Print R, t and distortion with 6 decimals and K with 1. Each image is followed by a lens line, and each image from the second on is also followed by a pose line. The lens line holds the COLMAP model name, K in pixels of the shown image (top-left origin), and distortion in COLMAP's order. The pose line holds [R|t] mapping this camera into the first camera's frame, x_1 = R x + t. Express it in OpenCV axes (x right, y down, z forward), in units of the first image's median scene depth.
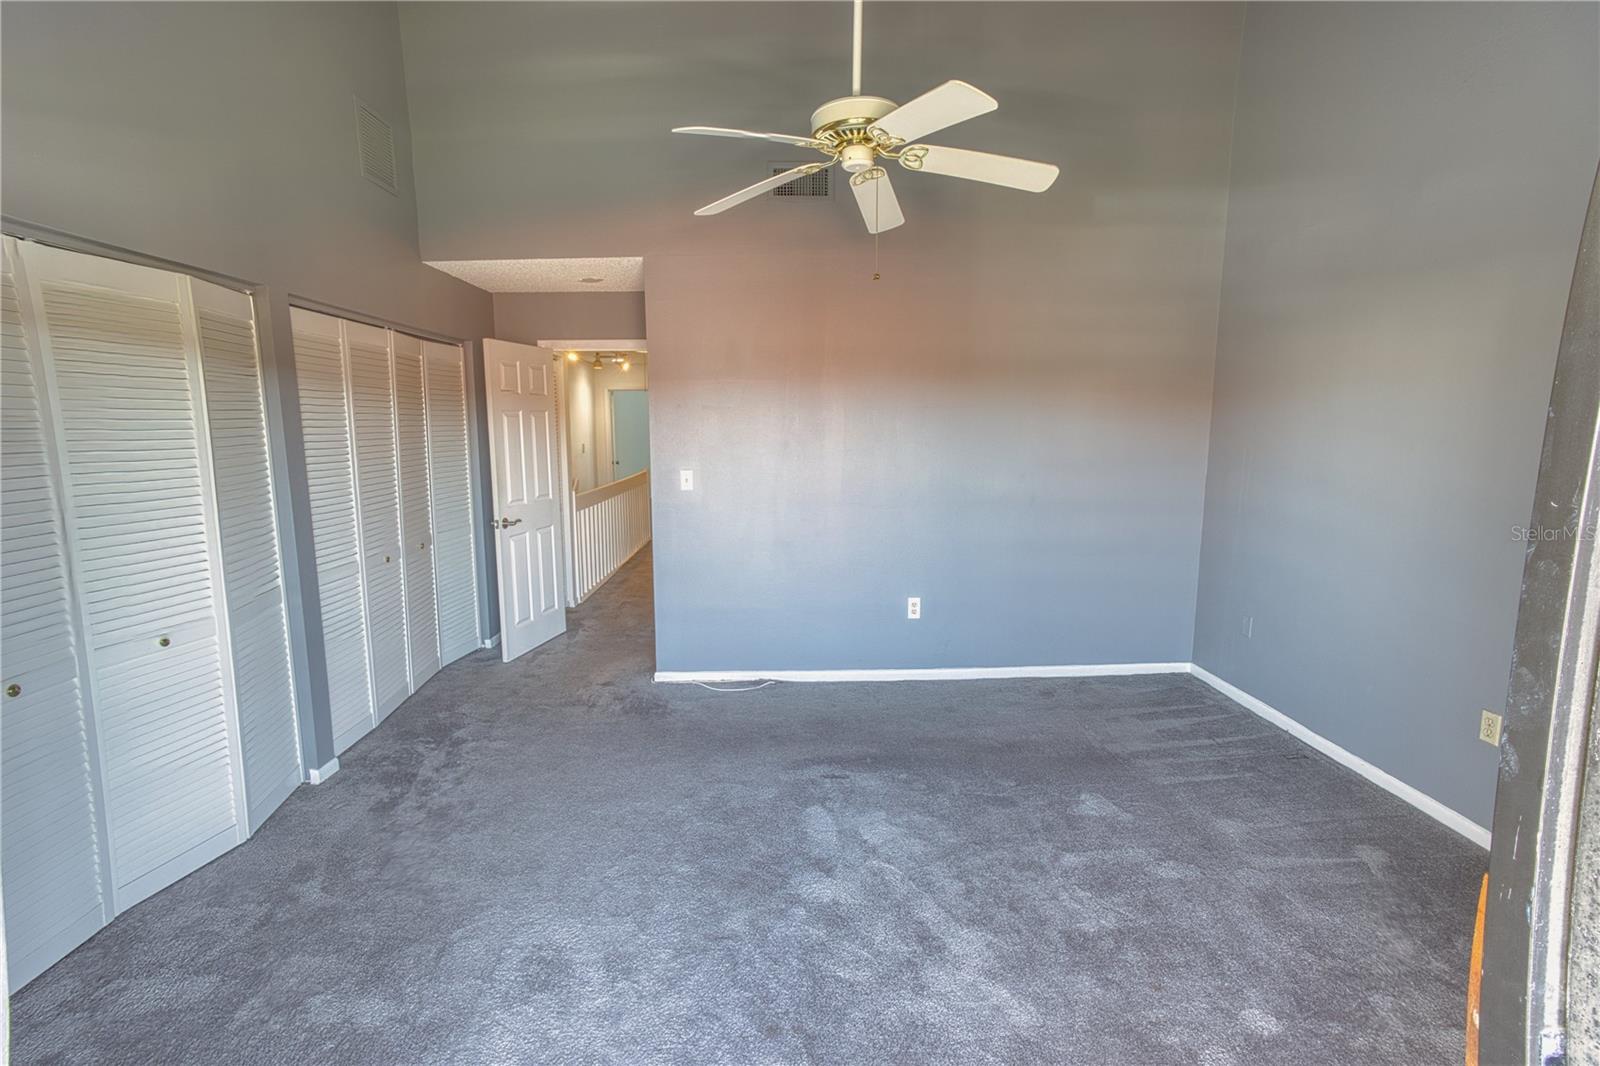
lens RADIAL K [[743.6, 0, 800.0], [0, 743.6, 533.0], [0, 0, 1]] dist [-0.004922, -0.000800]
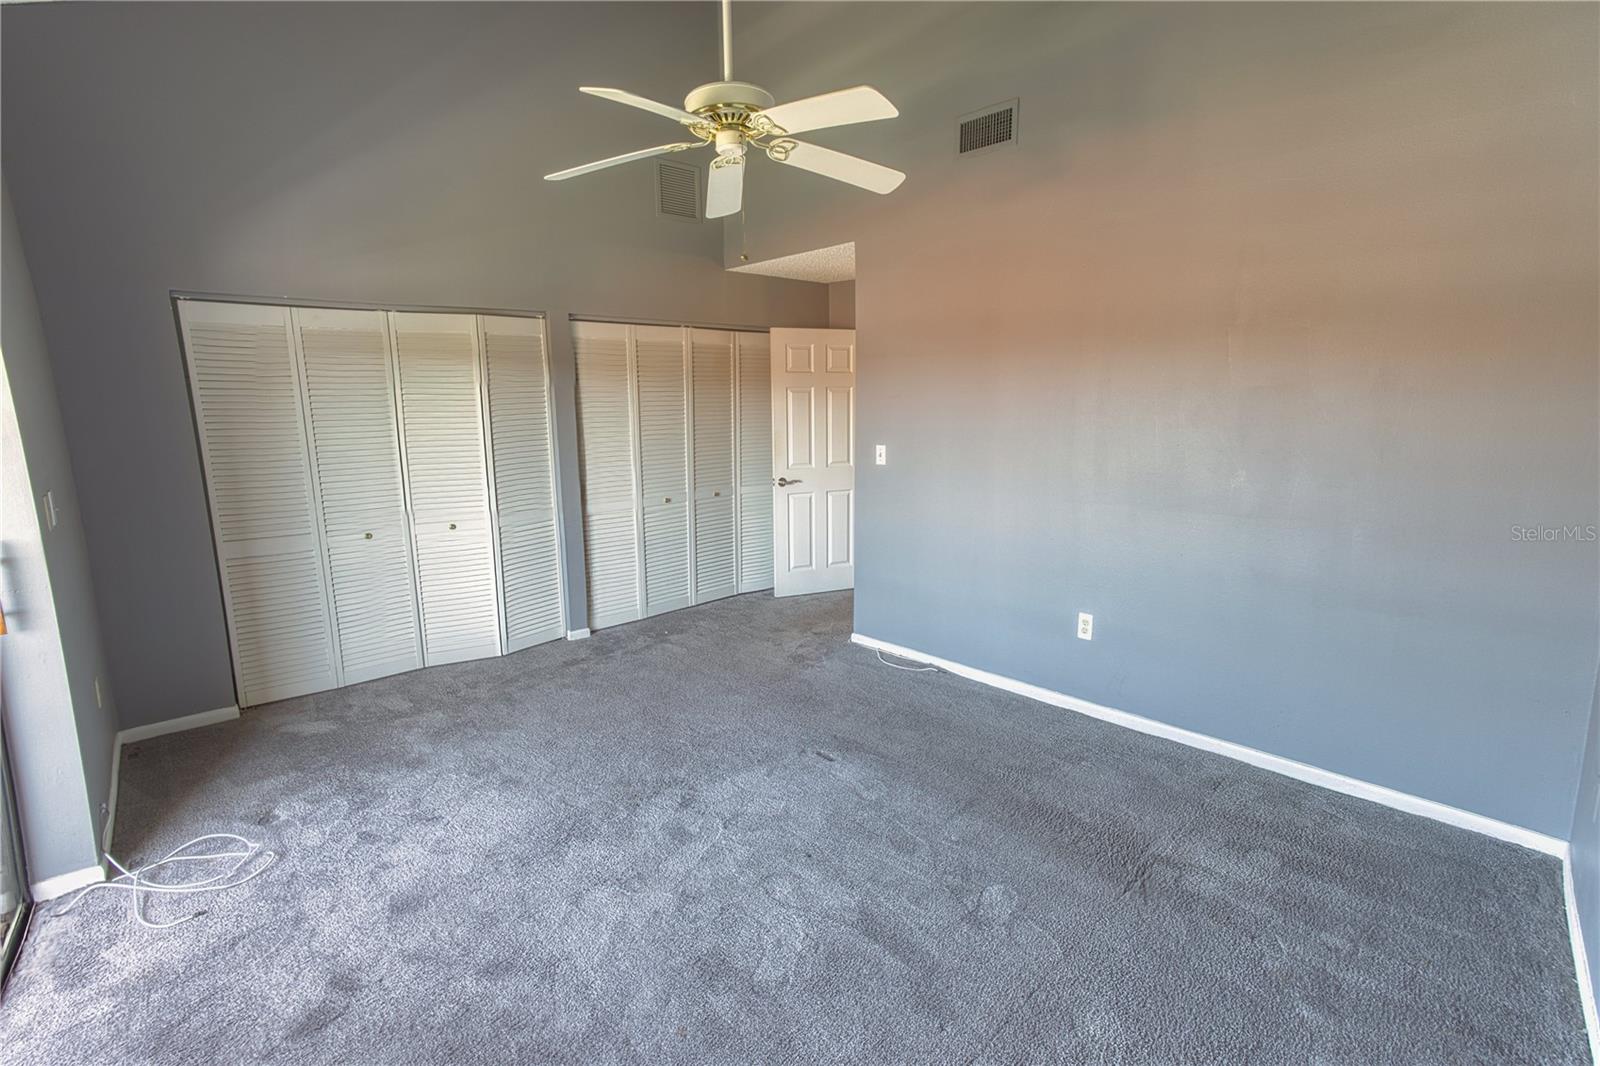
lens RADIAL K [[779.3, 0, 787.4], [0, 779.3, 529.9], [0, 0, 1]] dist [-0.051554, 0.000212]
pose [[0.688620, 0.131352, -0.713127, 0.559279], [-0.107189, 0.991091, 0.079045, -0.041390], [0.717157, 0.022007, 0.696565, 0.161373]]
